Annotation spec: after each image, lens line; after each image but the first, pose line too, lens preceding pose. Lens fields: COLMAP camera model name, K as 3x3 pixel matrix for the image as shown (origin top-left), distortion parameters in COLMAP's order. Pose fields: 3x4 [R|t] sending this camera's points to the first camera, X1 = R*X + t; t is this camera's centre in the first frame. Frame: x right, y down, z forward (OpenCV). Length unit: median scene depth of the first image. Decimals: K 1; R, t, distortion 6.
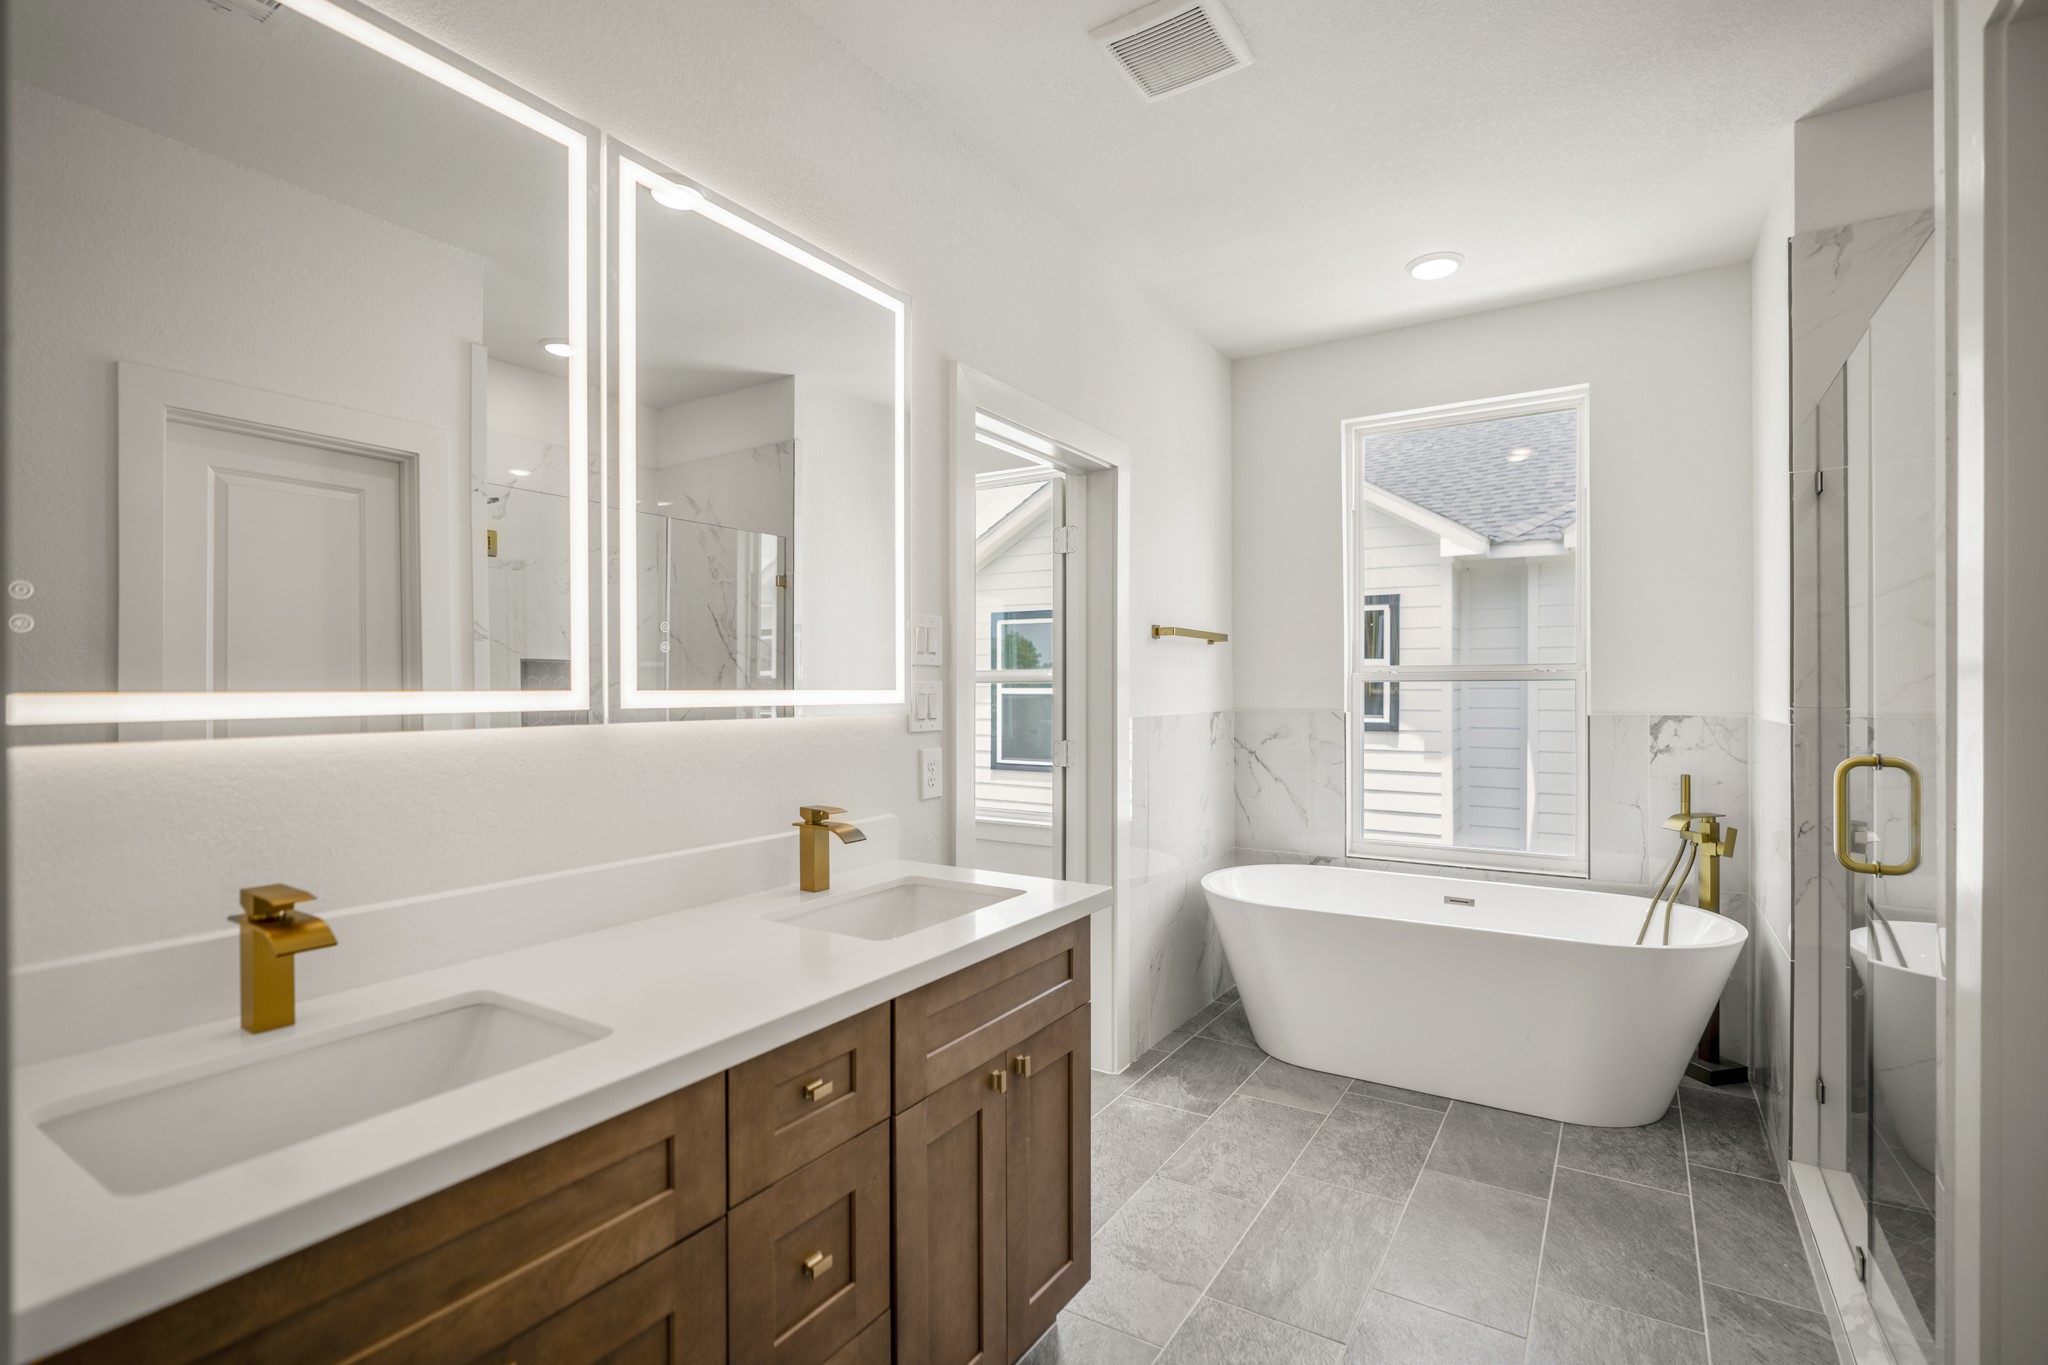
lens RADIAL K [[945.2, 0, 1024.0], [0, 945.2, 682.5], [0, 0, 1]] dist [-0.000209, -0.000042]
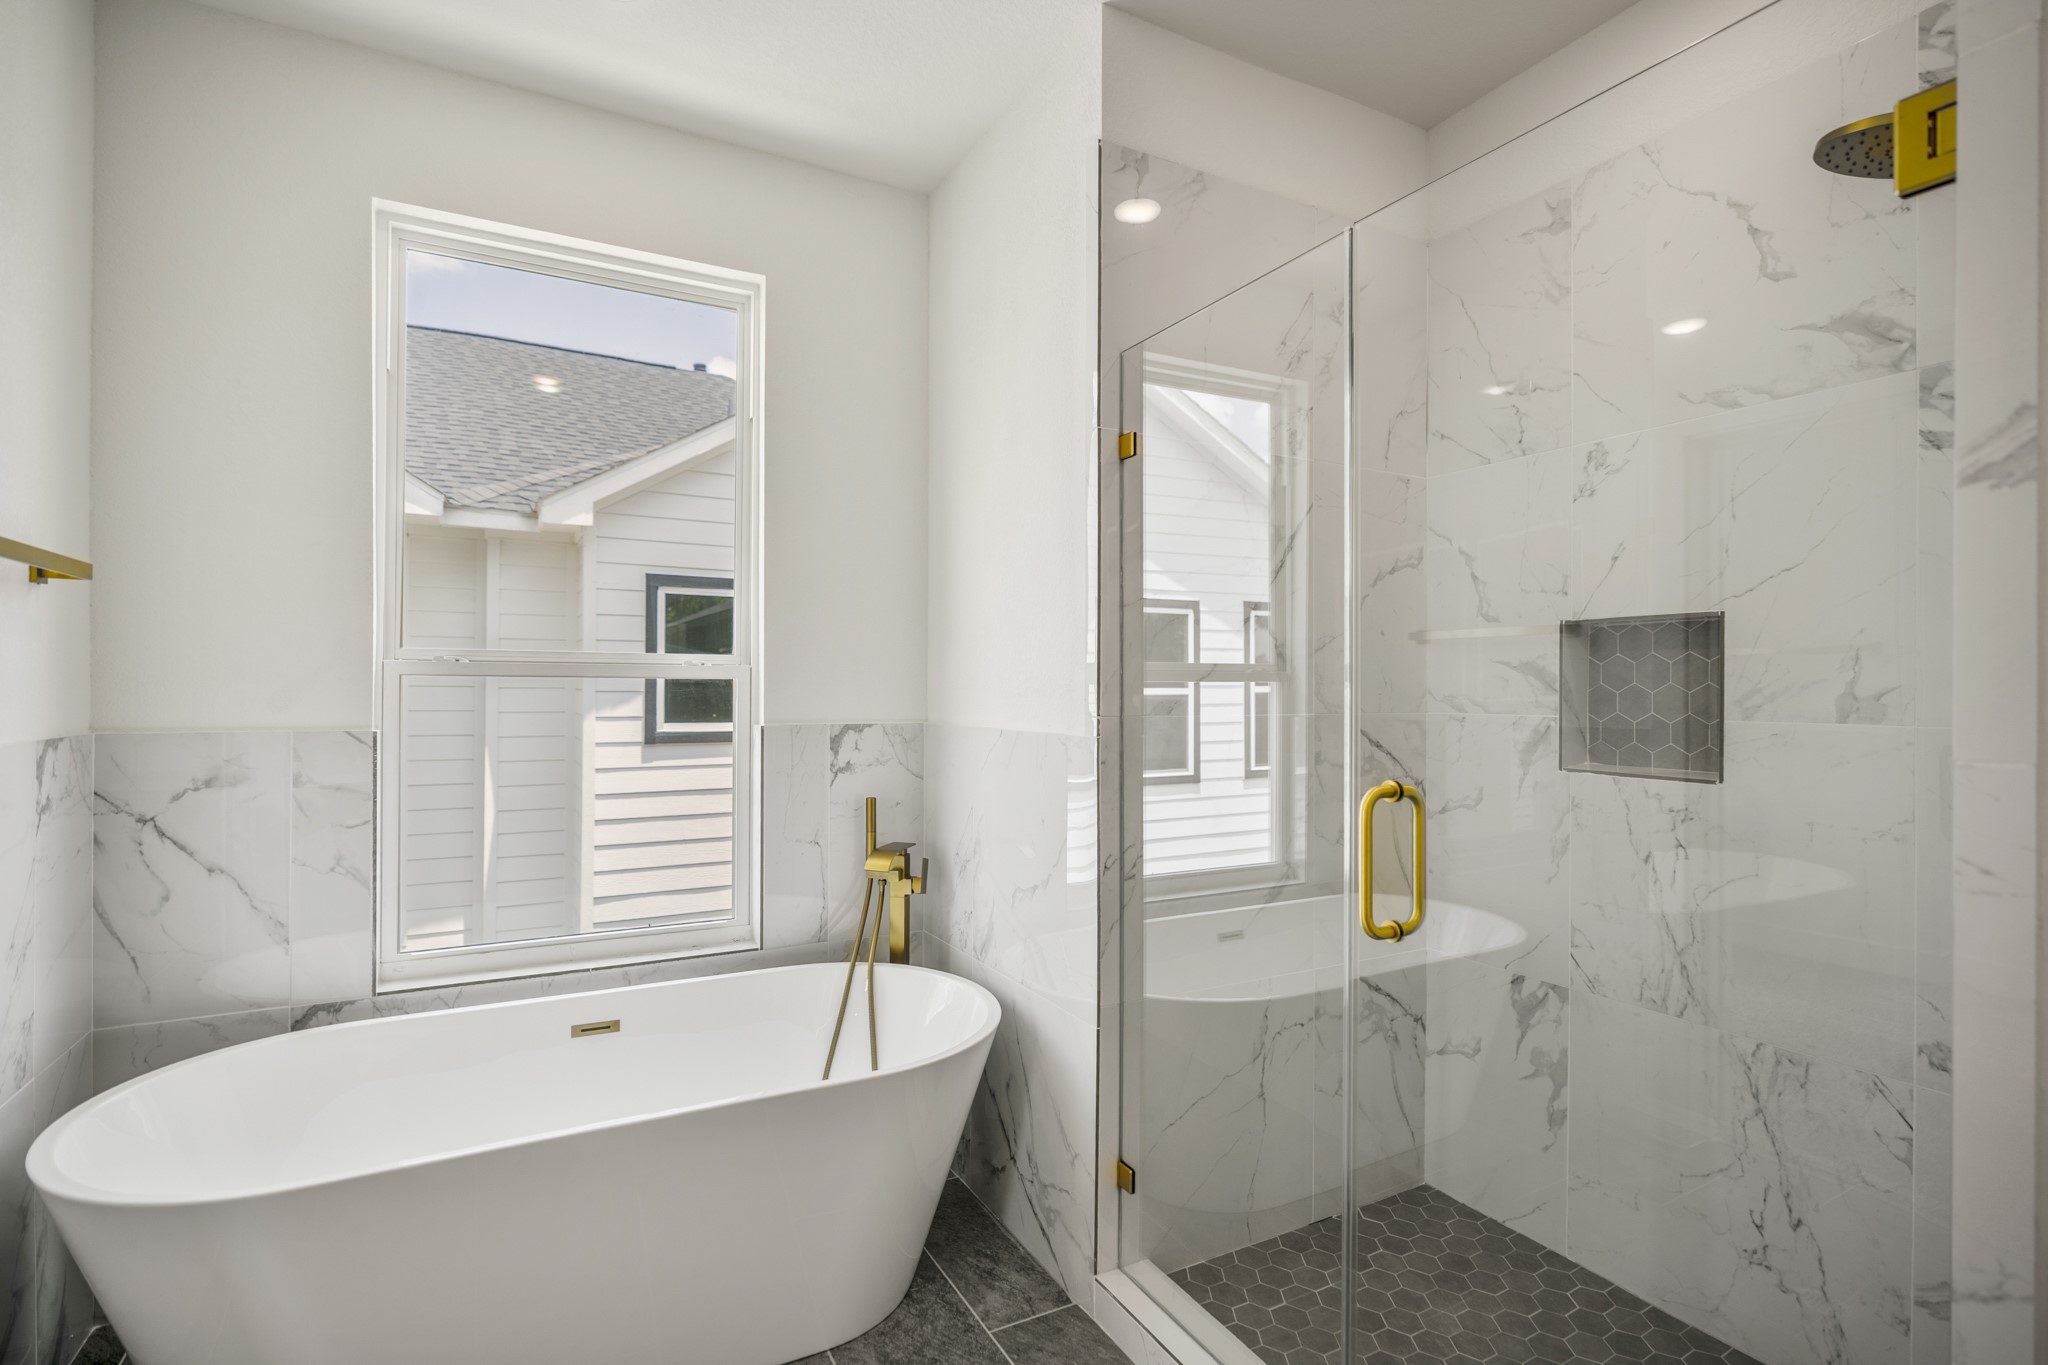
lens RADIAL K [[972.6, 0, 1024.8], [0, 972.6, 687.8], [0, 0, 1]] dist [-0.006720, 0.000676]
pose [[0.483547, 0.005722, 0.875300, 0.036031], [-0.013107, 0.999914, 0.000704, 0.001462], [-0.875220, -0.011813, 0.483581, 0.472576]]
